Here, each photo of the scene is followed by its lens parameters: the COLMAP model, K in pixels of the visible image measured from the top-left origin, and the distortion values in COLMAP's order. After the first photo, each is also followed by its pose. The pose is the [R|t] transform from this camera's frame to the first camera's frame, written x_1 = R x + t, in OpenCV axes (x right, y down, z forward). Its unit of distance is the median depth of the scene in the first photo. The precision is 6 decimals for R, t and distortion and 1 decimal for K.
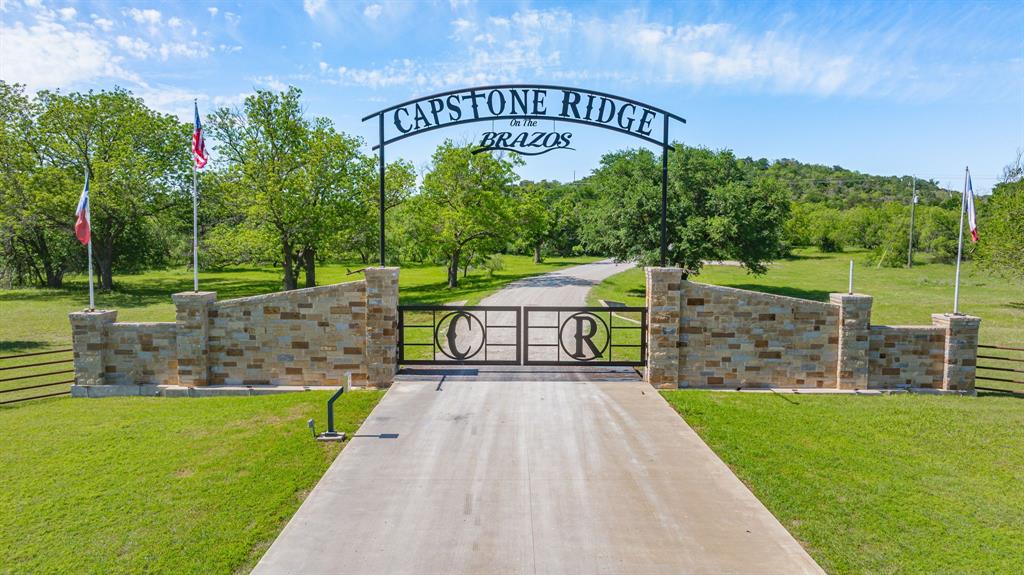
lens RADIAL K [[724.8, 0, 516.2], [0, 724.8, 287.5], [0, 0, 1]] dist [-0.024010, 0.006496]
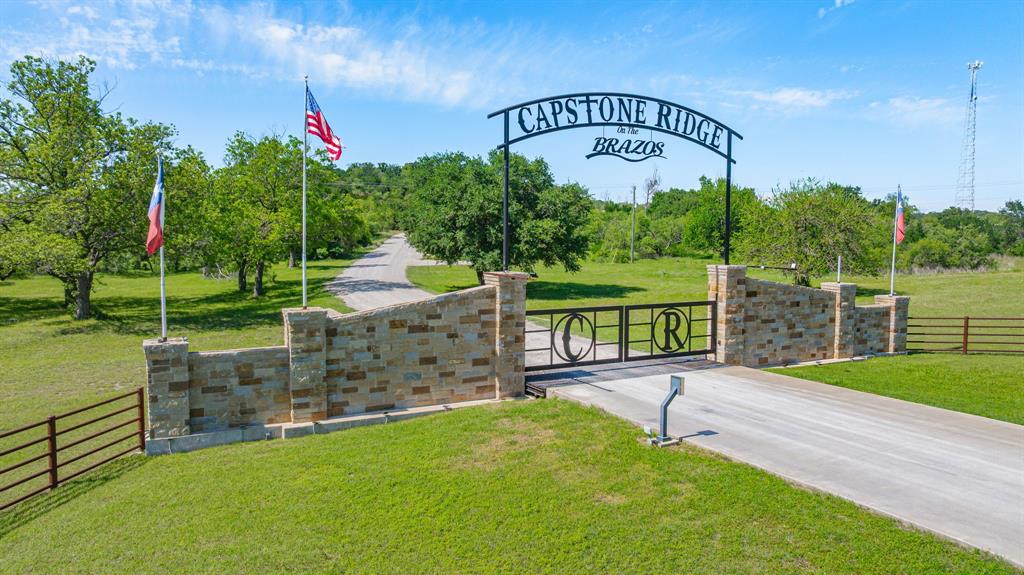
lens RADIAL K [[724.8, 0, 515.4], [0, 724.8, 286.2], [0, 0, 1]] dist [-0.024010, 0.006496]
pose [[0.883892, -0.037977, 0.466147, -0.625398], [0.039746, 0.999192, 0.006039, -0.014570], [-0.465999, 0.013189, 0.884687, 0.149612]]
